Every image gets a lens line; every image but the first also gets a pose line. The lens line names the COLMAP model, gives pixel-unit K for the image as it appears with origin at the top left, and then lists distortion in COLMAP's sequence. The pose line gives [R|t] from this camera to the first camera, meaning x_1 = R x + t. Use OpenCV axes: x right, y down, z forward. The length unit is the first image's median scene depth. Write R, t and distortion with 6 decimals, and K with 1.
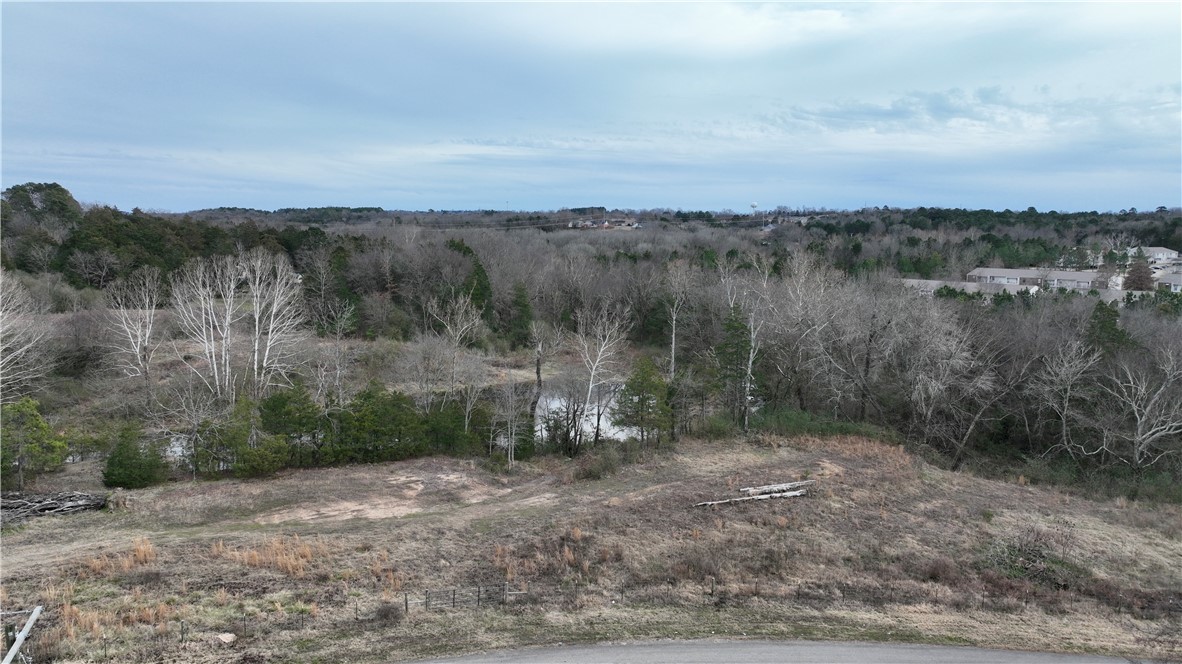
lens RADIAL K [[830.5, 0, 587.7], [0, 830.5, 330.6], [0, 0, 1]] dist [-0.002827, 0.017838]
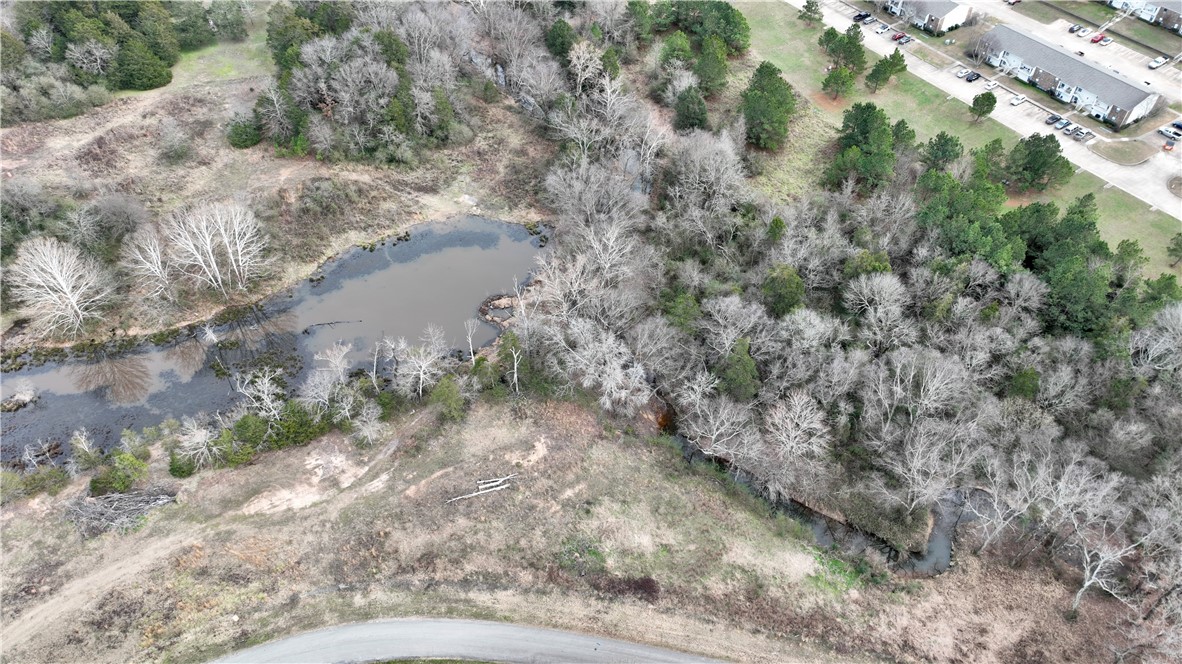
lens RADIAL K [[830.5, 0, 586.0], [0, 830.5, 329.3], [0, 0, 1]] dist [-0.002827, 0.017838]
pose [[0.996871, 0.045857, -0.064382, 0.577091], [0.005022, 0.776125, 0.630559, -1.403901], [0.078884, -0.628909, 0.773467, -0.309559]]
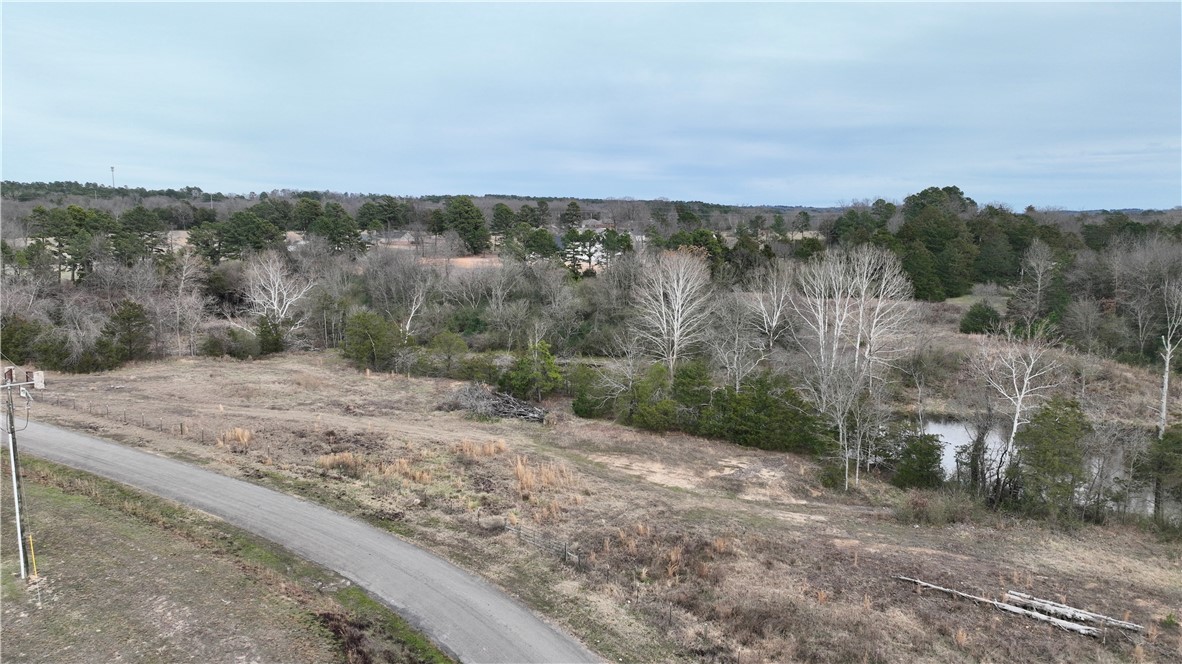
lens RADIAL K [[830.5, 0, 586.3], [0, 830.5, 330.8], [0, 0, 1]] dist [-0.002827, 0.017838]
pose [[0.457115, 0.099660, -0.883807, 0.629291], [-0.098208, 0.993282, 0.061210, -0.033639], [0.883969, 0.058817, 0.463831, 0.363095]]
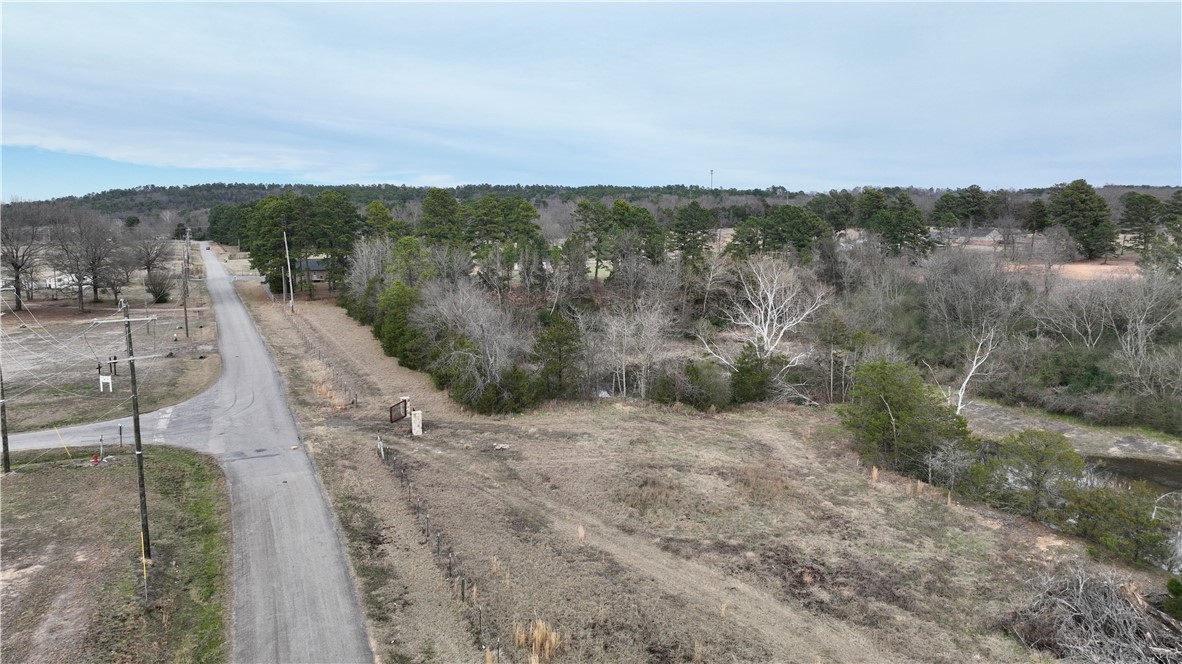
lens RADIAL K [[830.5, 0, 589.7], [0, 830.5, 333.8], [0, 0, 1]] dist [-0.002827, 0.017838]
pose [[-0.189753, 0.116966, -0.974840, -0.079362], [-0.115633, 0.983306, 0.140490, -0.054660], [0.974999, 0.139382, -0.173060, 0.580098]]
